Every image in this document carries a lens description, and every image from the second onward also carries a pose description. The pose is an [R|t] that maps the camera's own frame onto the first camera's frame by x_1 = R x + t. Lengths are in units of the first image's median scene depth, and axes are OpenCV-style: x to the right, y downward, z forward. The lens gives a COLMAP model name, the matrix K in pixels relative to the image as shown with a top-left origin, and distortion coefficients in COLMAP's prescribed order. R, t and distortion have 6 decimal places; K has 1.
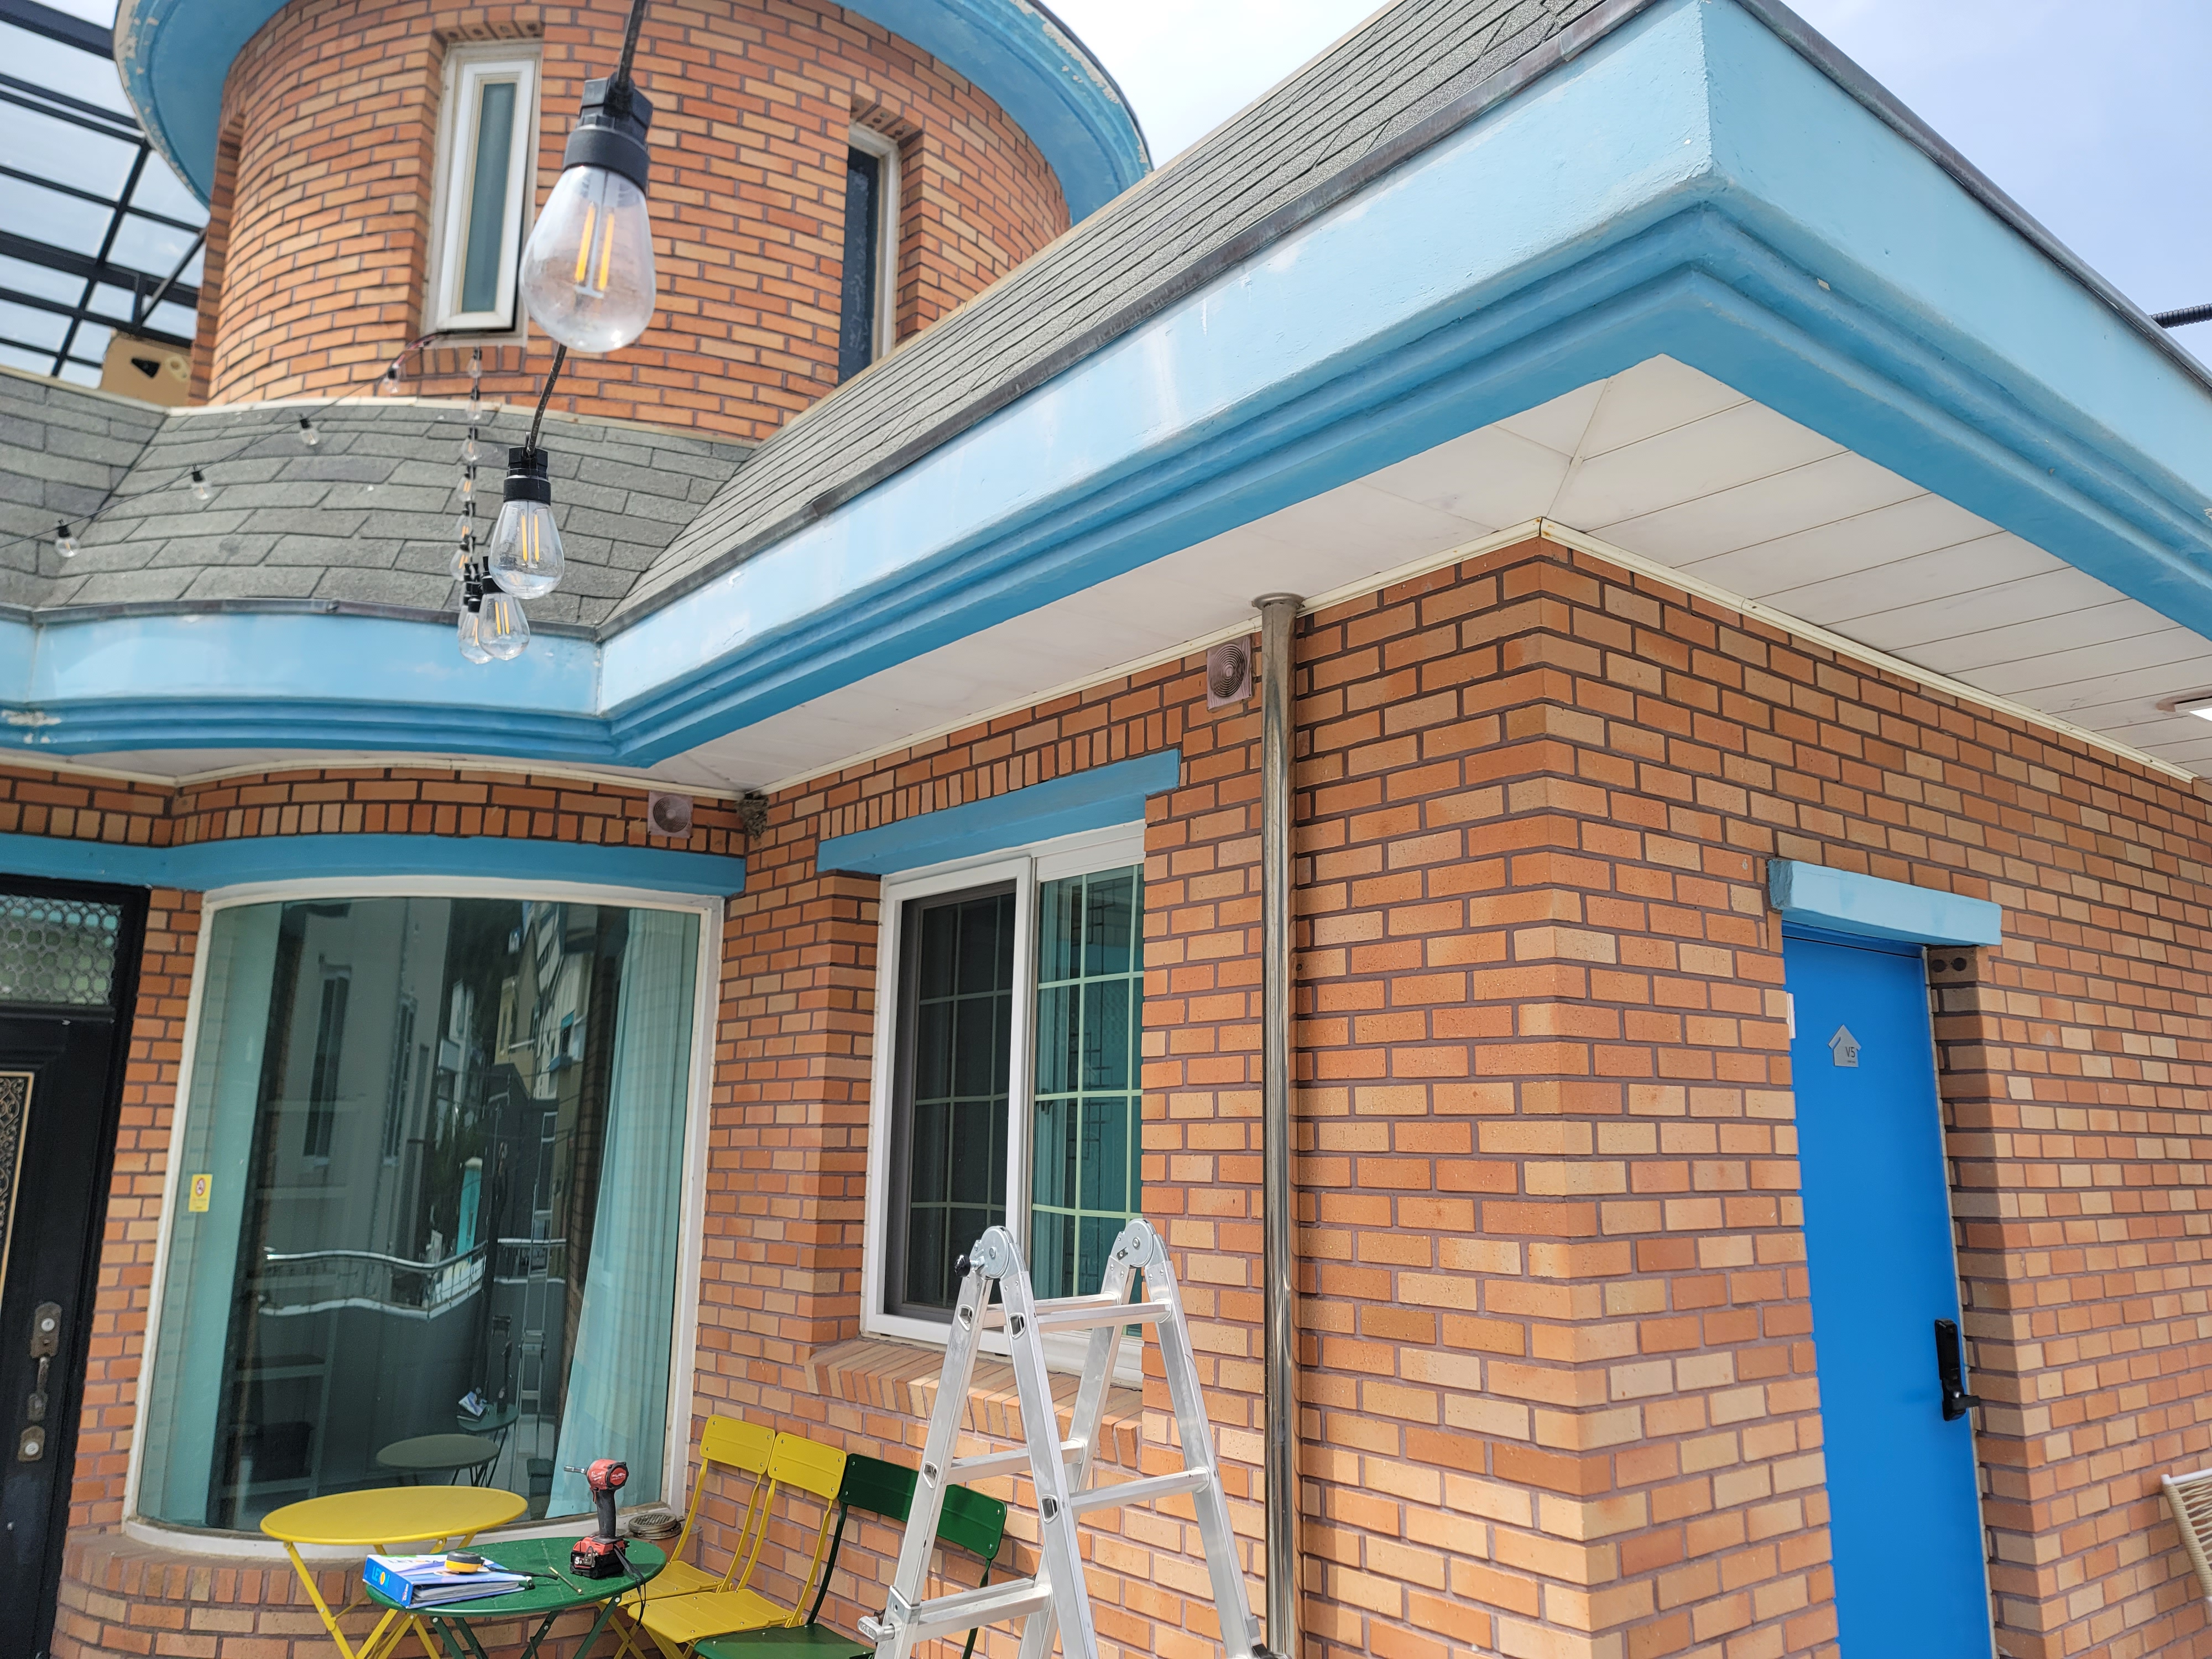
lens RADIAL K [[1610.9, 0, 1106.3], [0, 1610.9, 823.7], [0, 0, 1]] dist [0.001955, 0.000050]
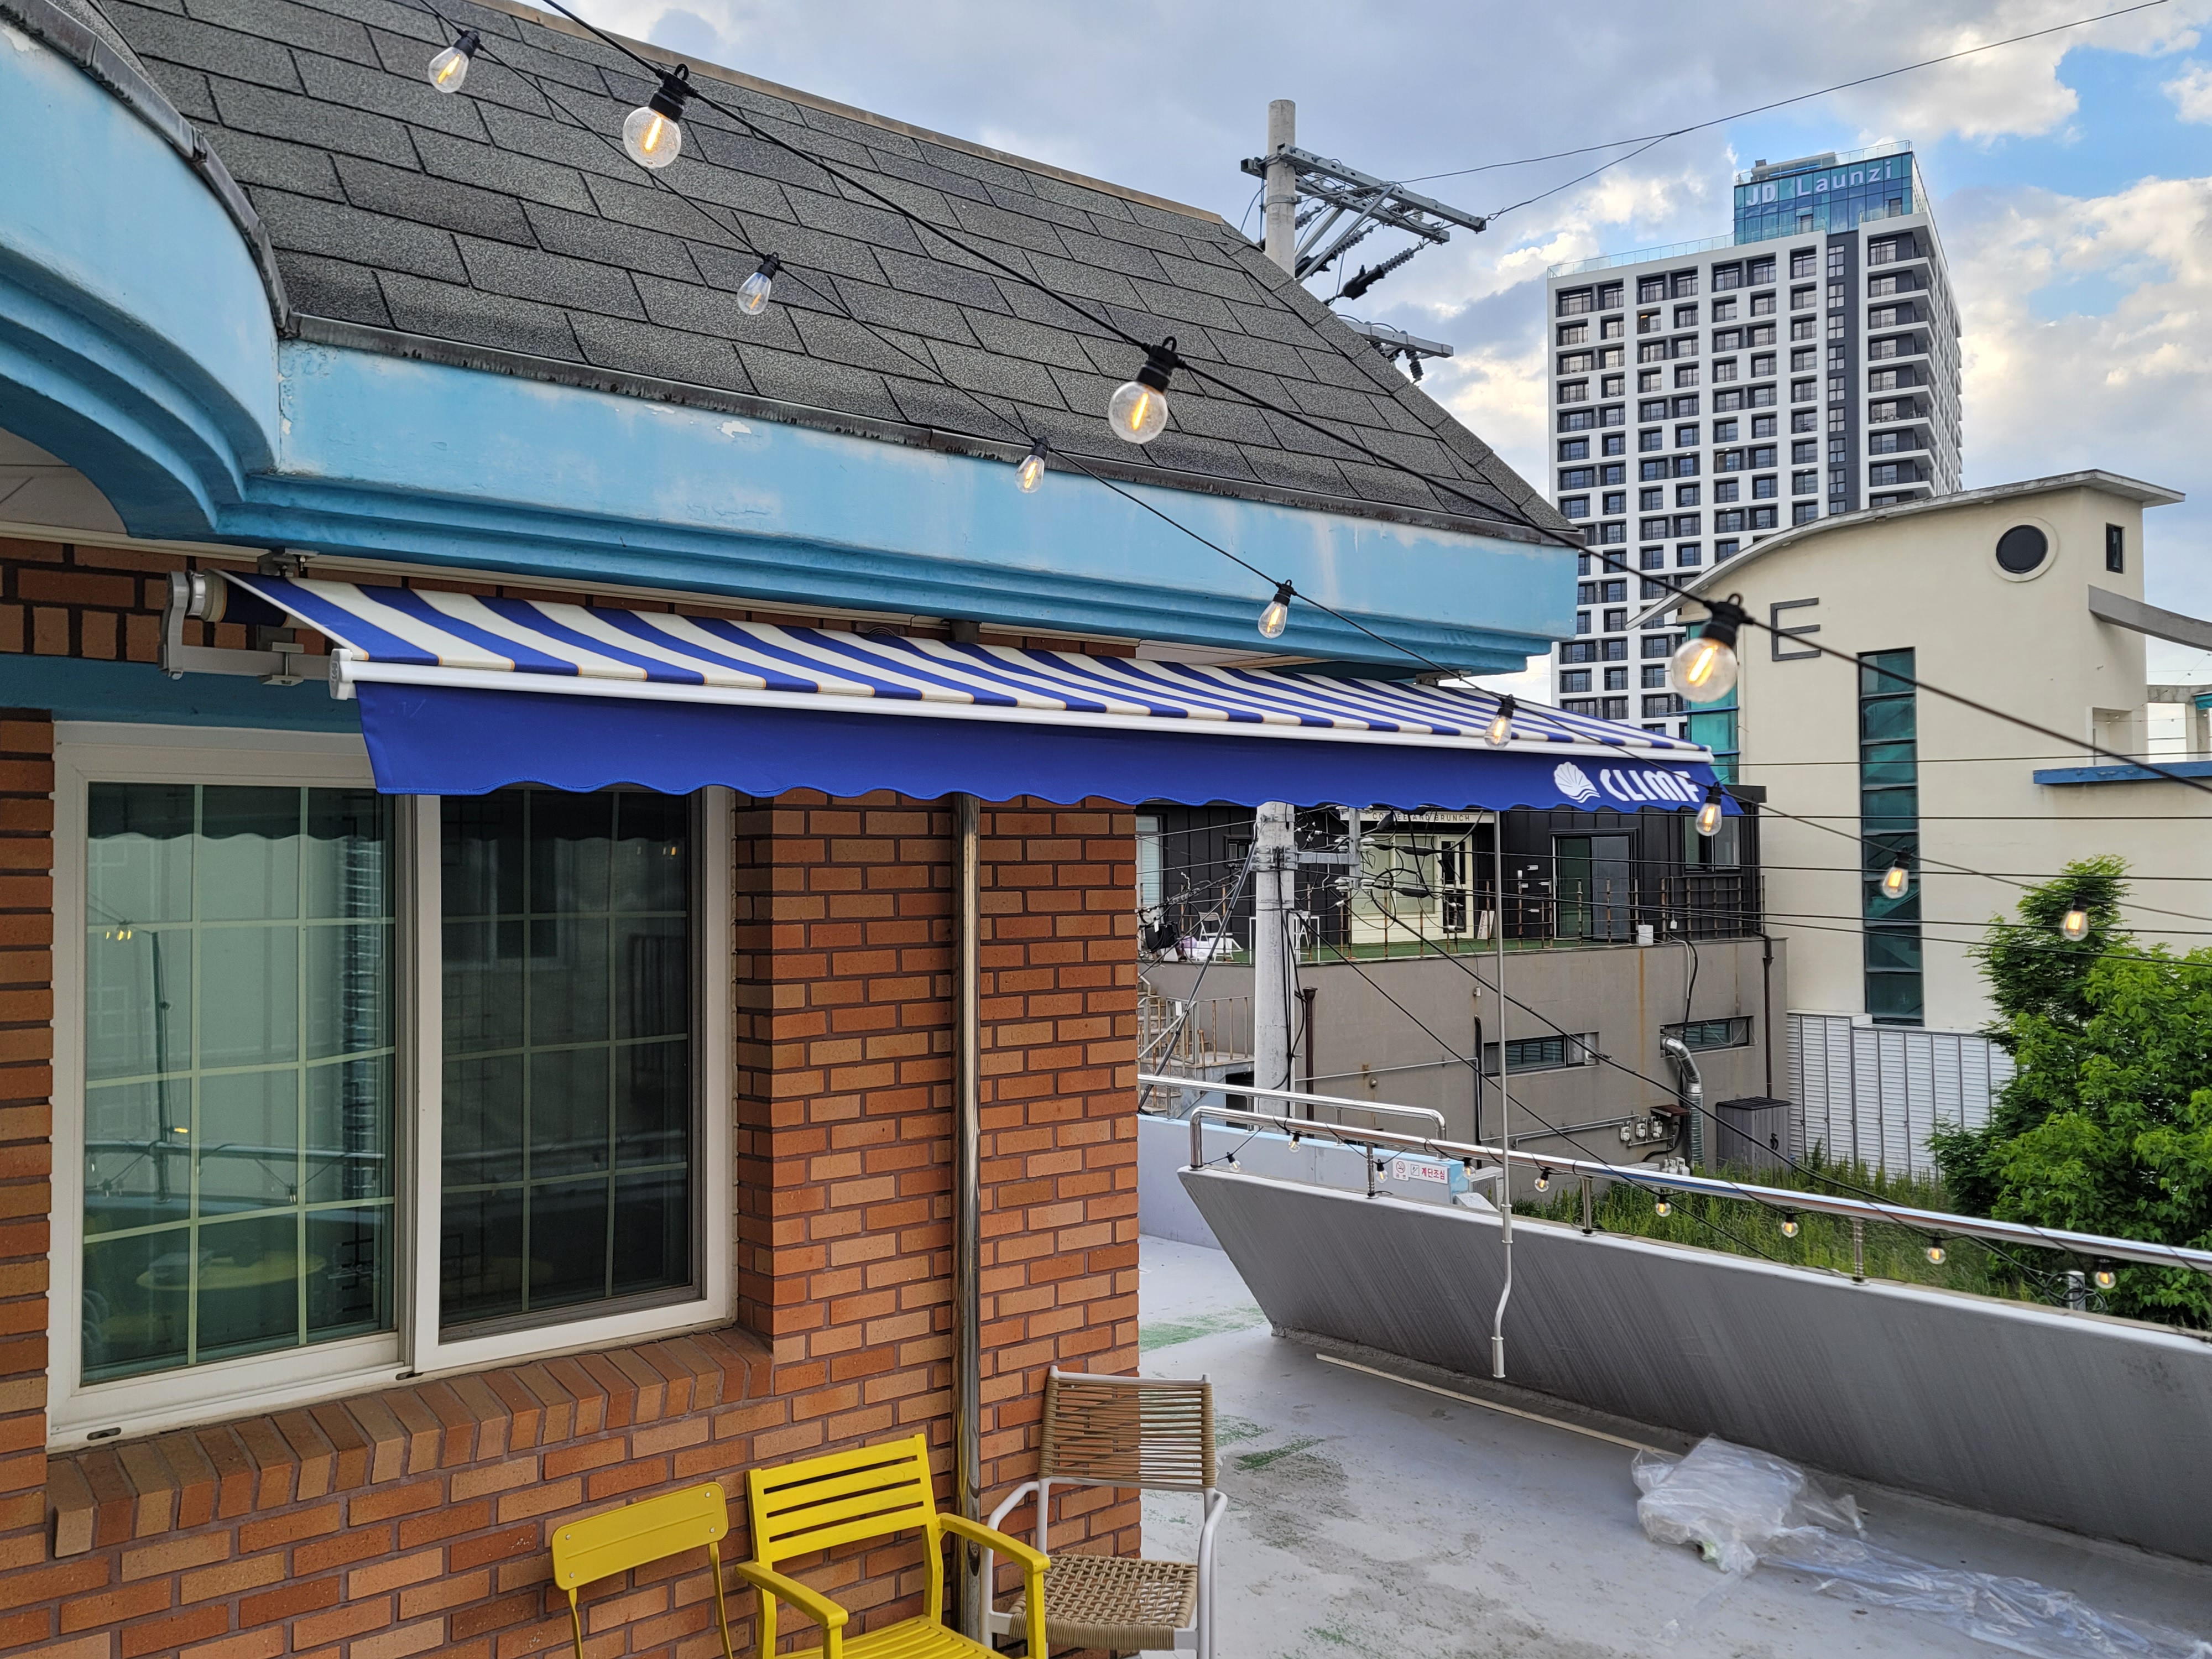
lens RADIAL K [[1610.9, 0, 1105.5], [0, 1610.9, 829.5], [0, 0, 1]] dist [0.001955, 0.000050]
pose [[0.025519, 0.004258, 0.999665, -1.056749], [-0.197088, 0.980385, 0.000855, -0.009174], [-0.980054, -0.197044, 0.025858, 0.845058]]
